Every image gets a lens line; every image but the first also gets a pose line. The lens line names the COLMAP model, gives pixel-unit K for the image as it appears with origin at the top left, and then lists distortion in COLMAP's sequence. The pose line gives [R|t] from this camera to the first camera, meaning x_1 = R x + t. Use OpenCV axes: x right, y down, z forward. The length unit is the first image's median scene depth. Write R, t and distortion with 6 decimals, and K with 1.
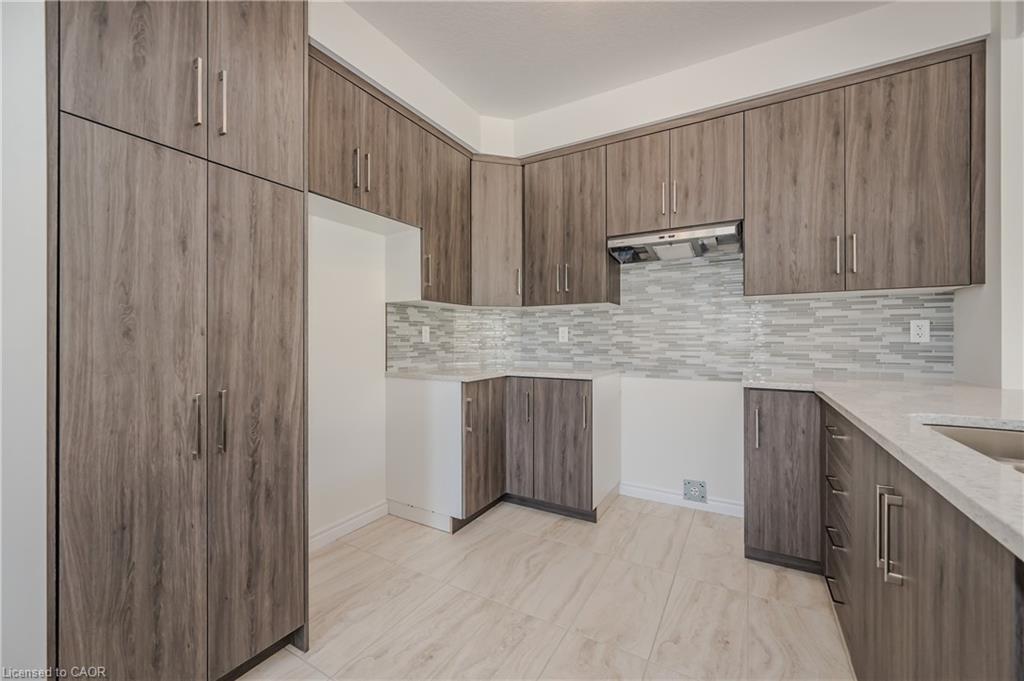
lens RADIAL K [[405.1, 0, 512.0], [0, 405.1, 340.5], [0, 0, 1]] dist [-0.001800, -0.000131]
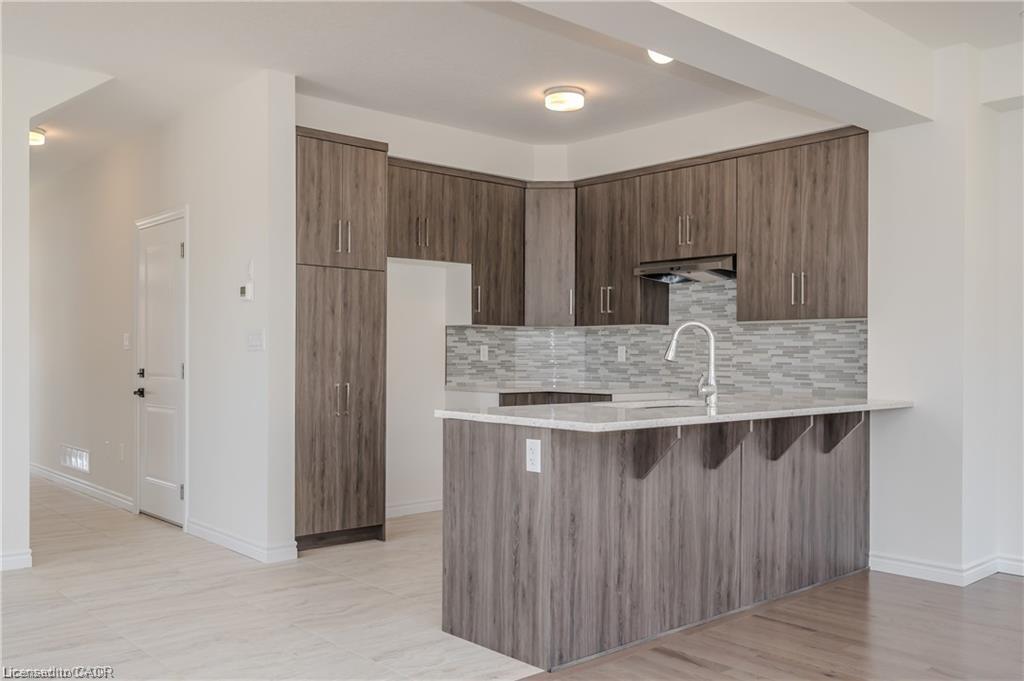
lens RADIAL K [[886.5, 0, 509.5], [0, 886.5, 368.4], [0, 0, 1]] dist [0.005873, 0.000830]
pose [[0.950416, 0.011138, -0.310781, 0.629112], [-0.008097, 0.999906, 0.011074, -0.001525], [0.310875, -0.008009, 0.950417, -1.306750]]
